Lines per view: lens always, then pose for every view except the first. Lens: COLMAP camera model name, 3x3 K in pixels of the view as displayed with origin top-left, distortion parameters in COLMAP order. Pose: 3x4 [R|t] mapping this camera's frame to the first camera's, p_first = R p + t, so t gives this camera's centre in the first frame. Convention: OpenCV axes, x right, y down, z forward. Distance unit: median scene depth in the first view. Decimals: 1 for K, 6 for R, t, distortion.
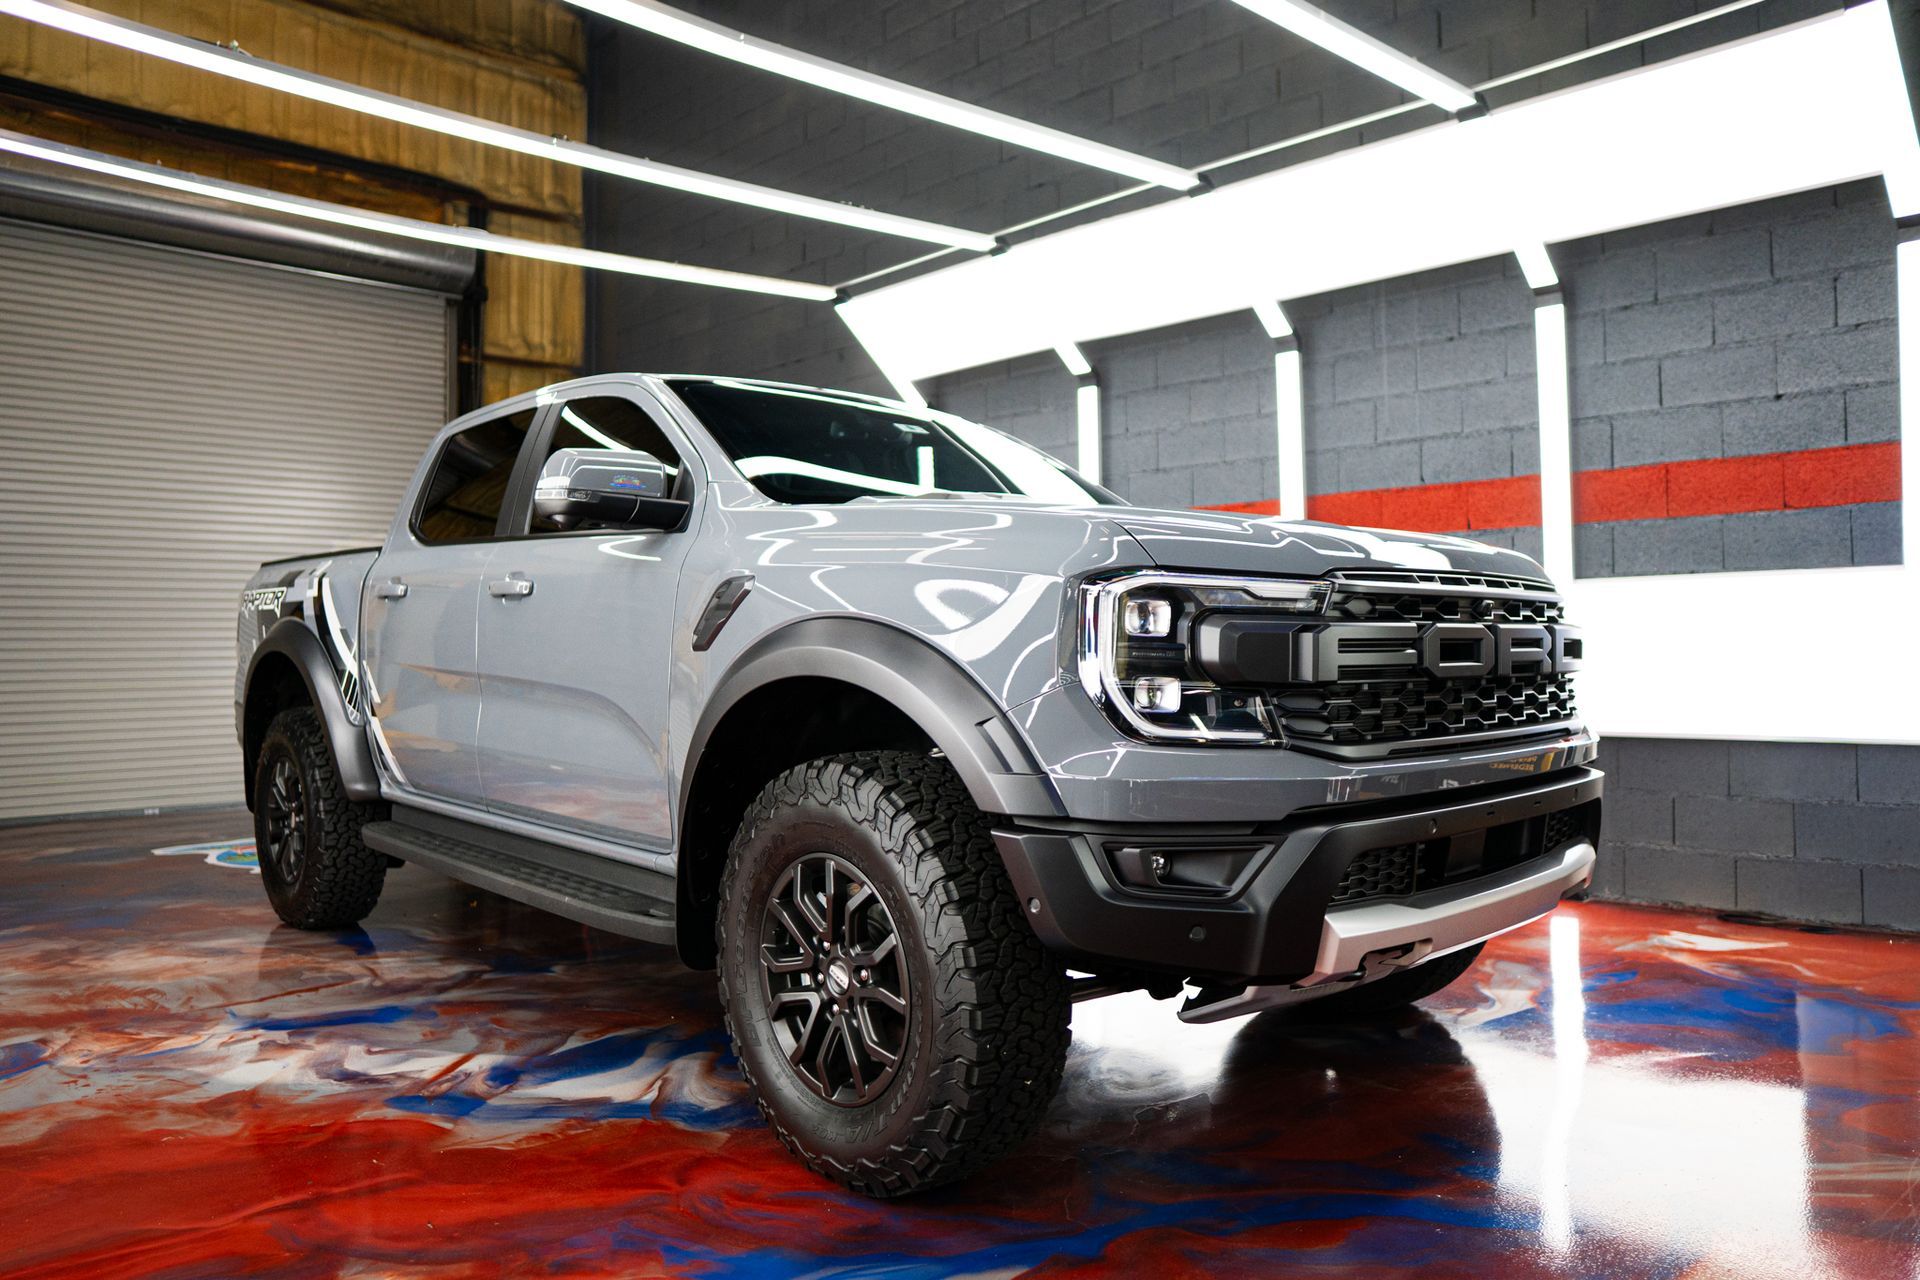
lens RADIAL K [[1346.9, 0, 957.7], [0, 1346.9, 629.0], [0, 0, 1]] dist [-0.107100, 0.071400]
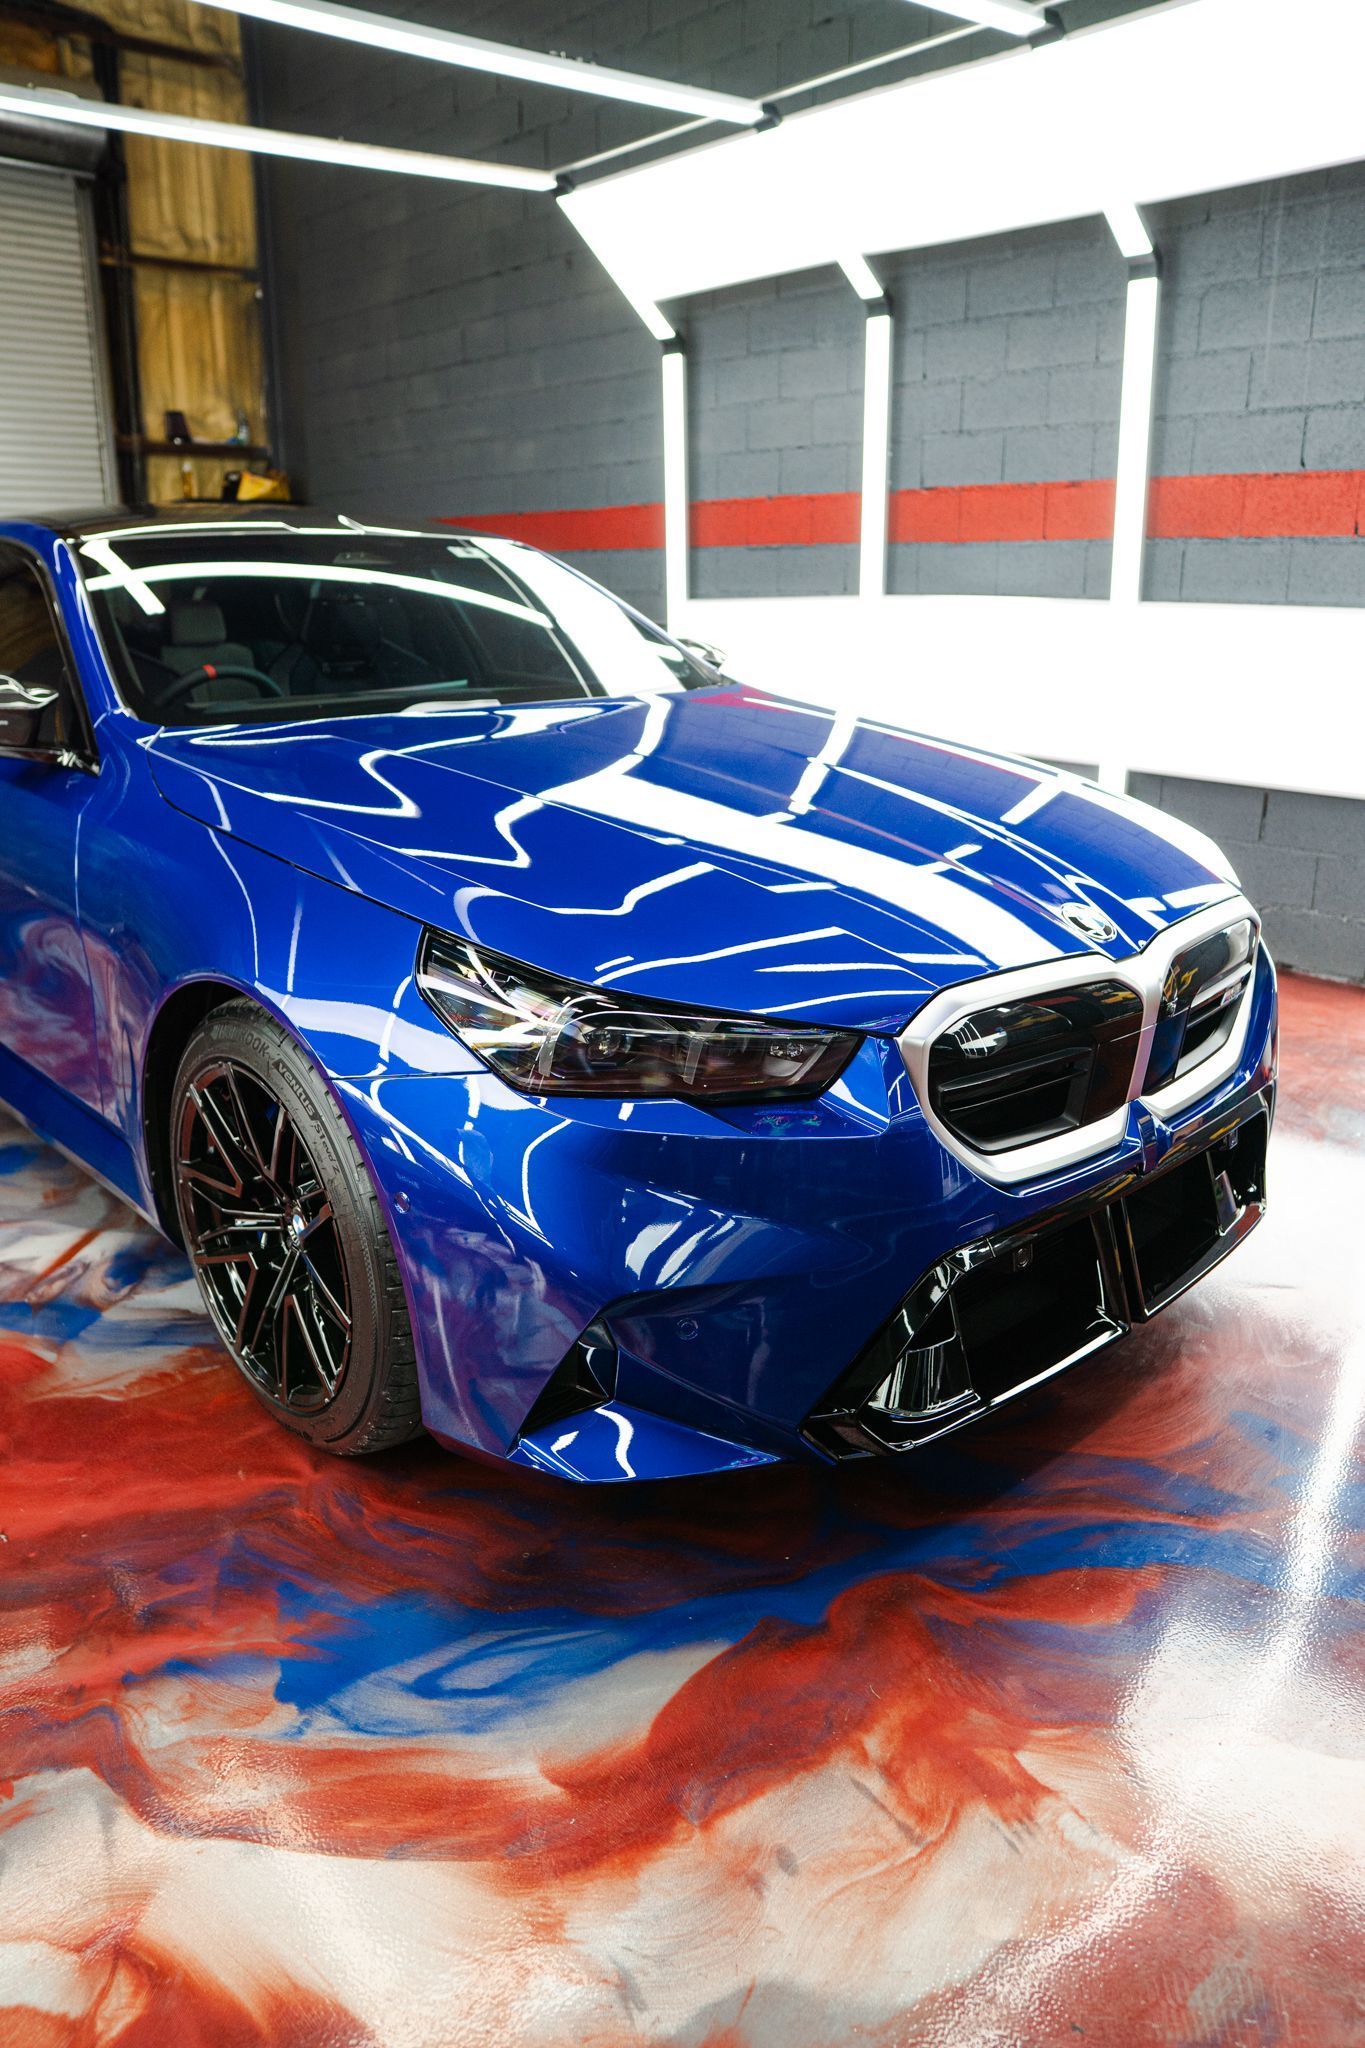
lens RADIAL K [[1436.6, 0, 677.3], [0, 1436.6, 1017.4], [0, 0, 1]] dist [-0.107100, 0.071400]
pose [[0.999381, 0.020548, -0.028571, 0.014569], [-0.010767, 0.951442, 0.307641, -0.050680], [0.033505, -0.307143, 0.951073, 0.113072]]
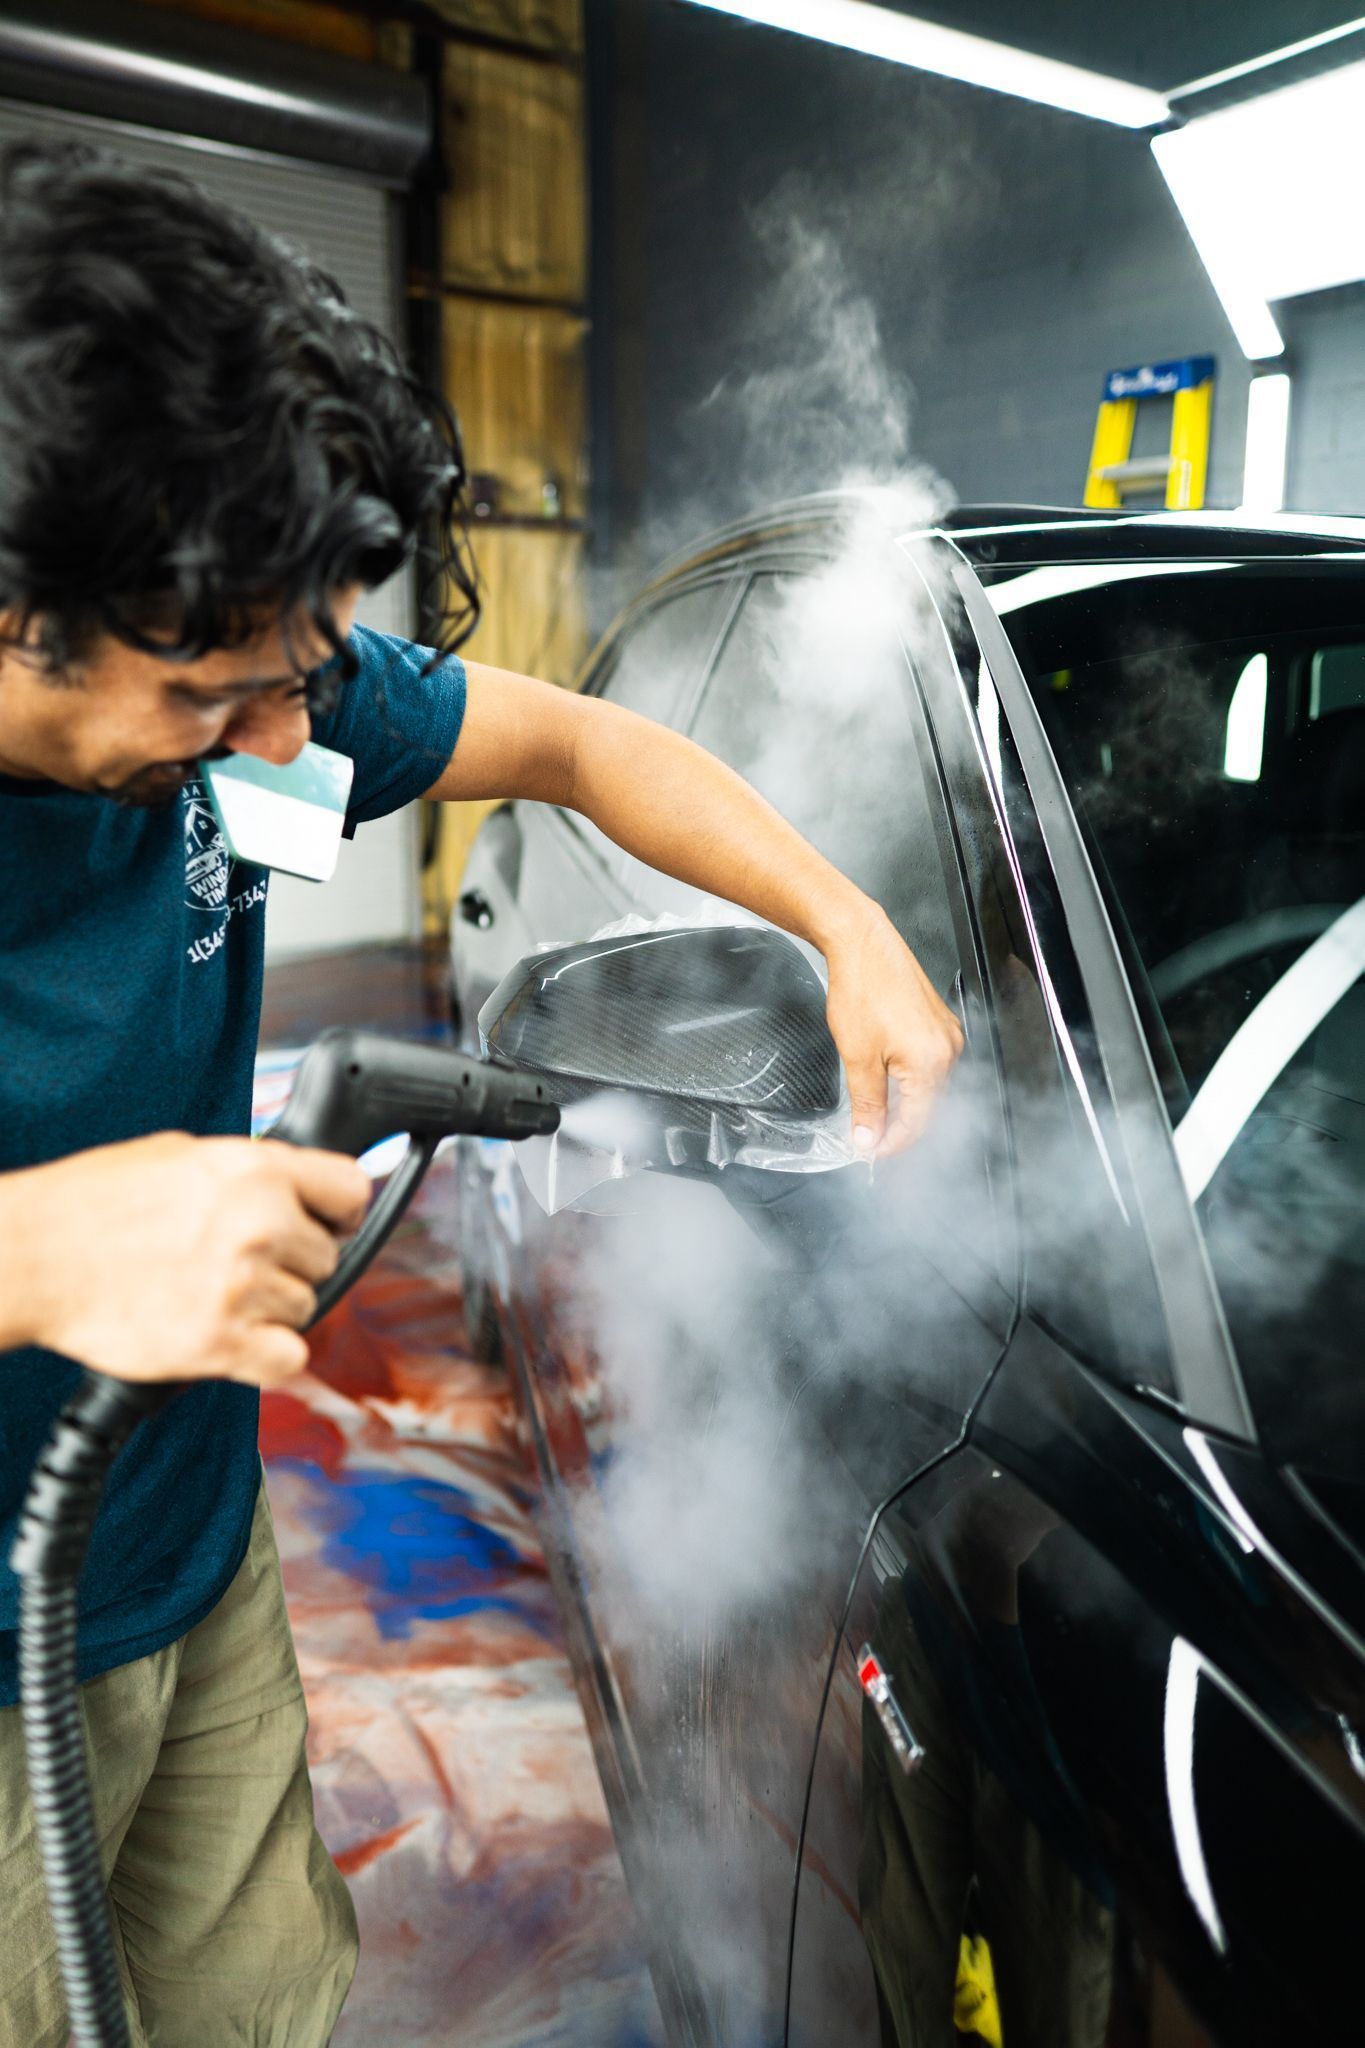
lens RADIAL K [[1436.6, 0, 677.3], [0, 1436.6, 1017.4], [0, 0, 1]] dist [-0.107100, 0.071400]
pose [[0.989670, 0.047532, -0.135258, -0.235365], [-0.012436, 0.968348, 0.249295, -0.054587], [0.142826, -0.245037, 0.958936, 0.473147]]
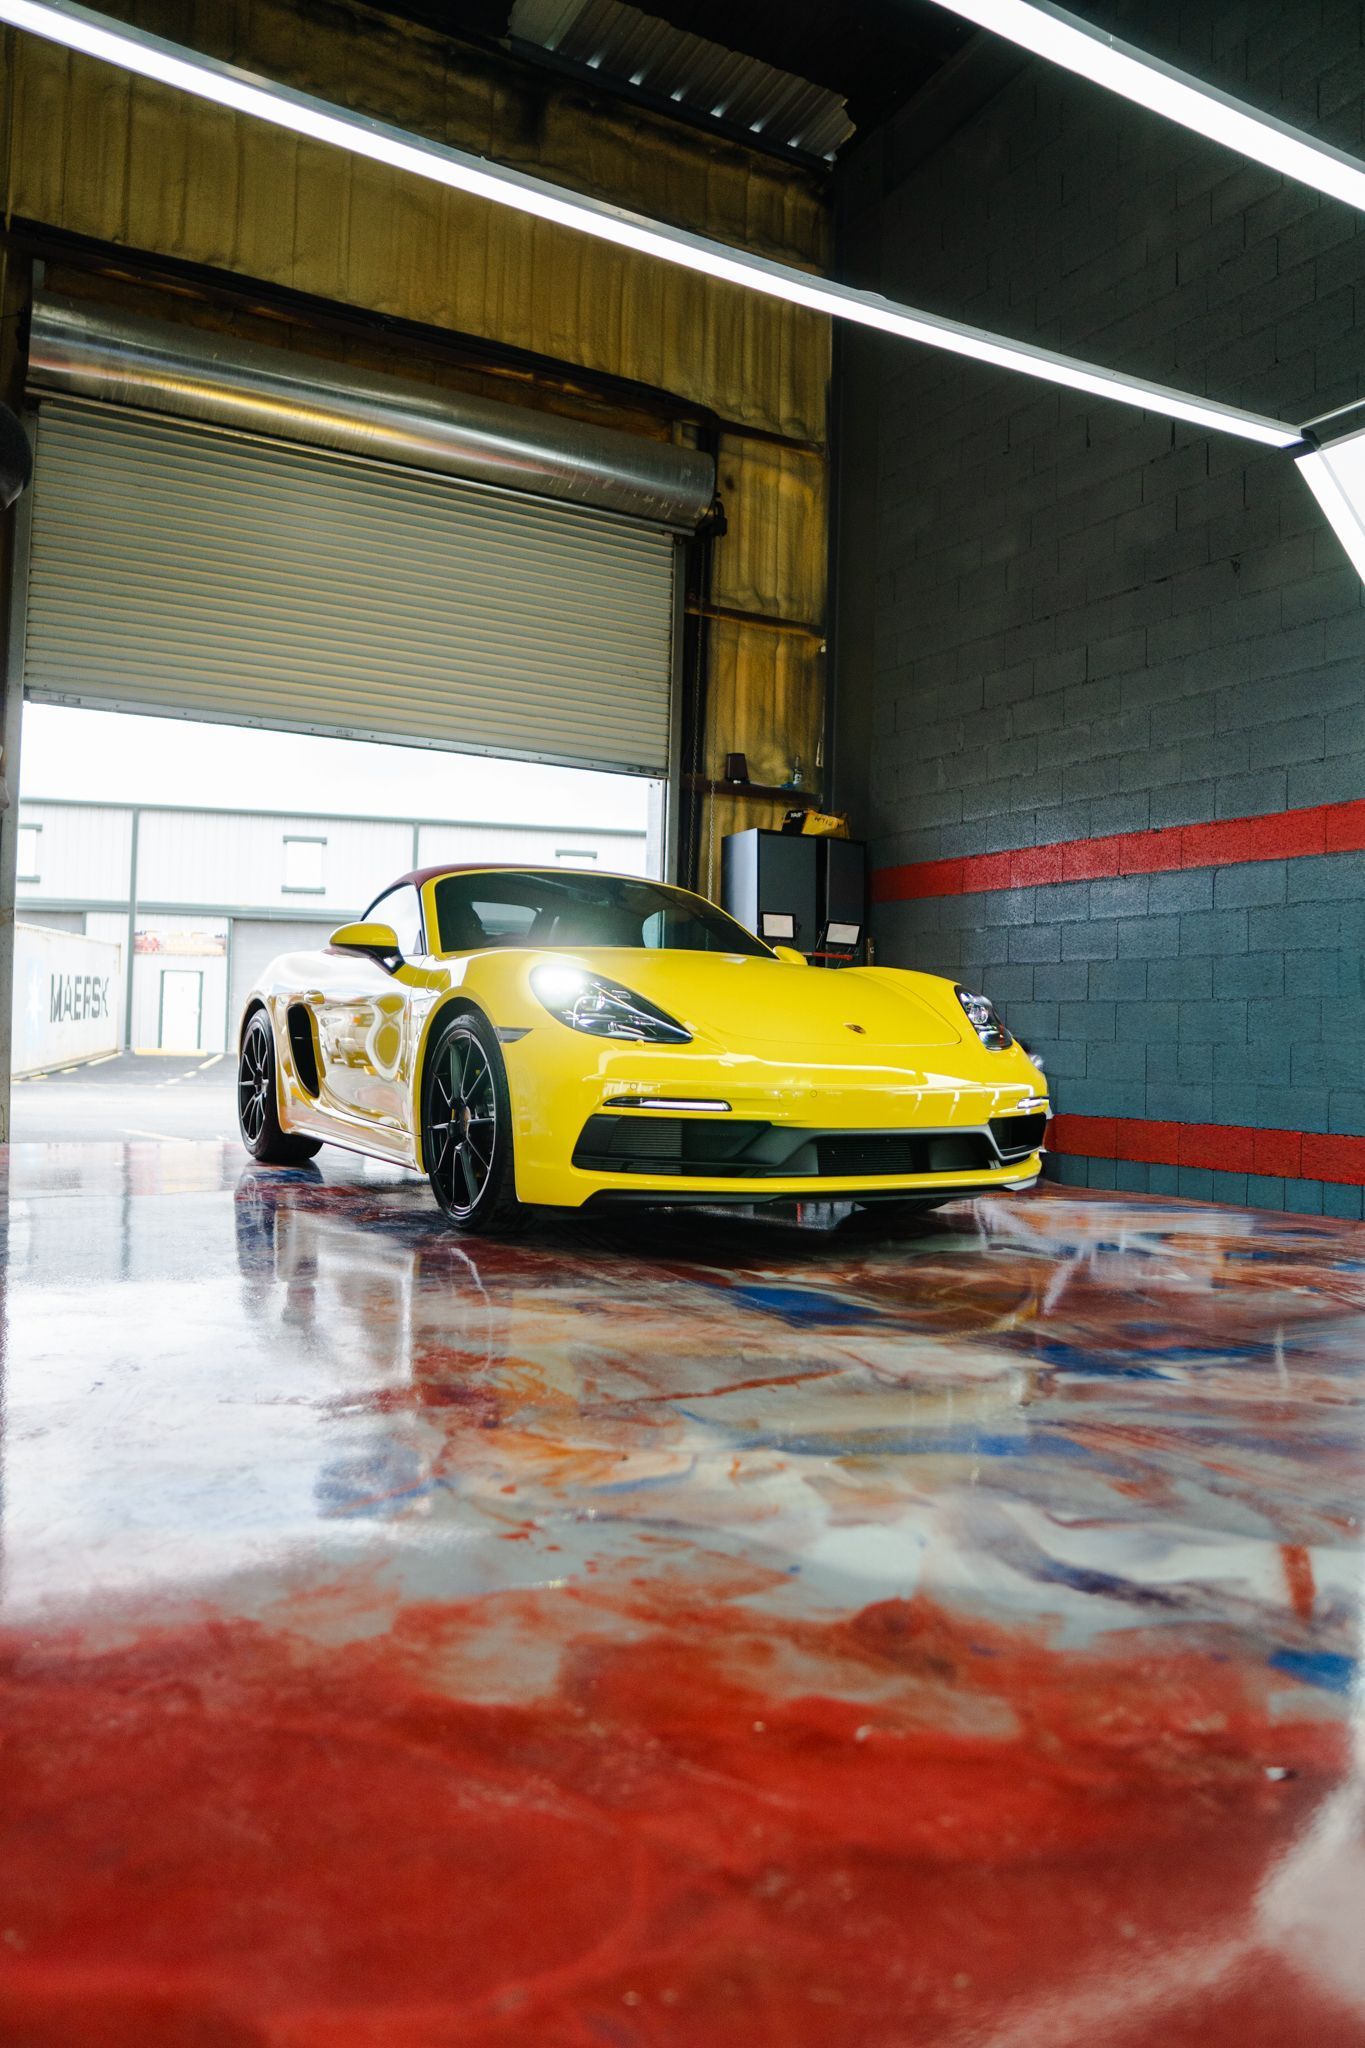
lens RADIAL K [[1436.6, 0, 677.3], [0, 1436.6, 1017.4], [0, 0, 1]] dist [-0.107100, 0.071400]
pose [[0.967174, 0.034076, -0.251819, -0.265251], [-0.035116, 0.999383, 0.000364, 0.081104], [0.251676, 0.008491, 0.967774, 0.264269]]
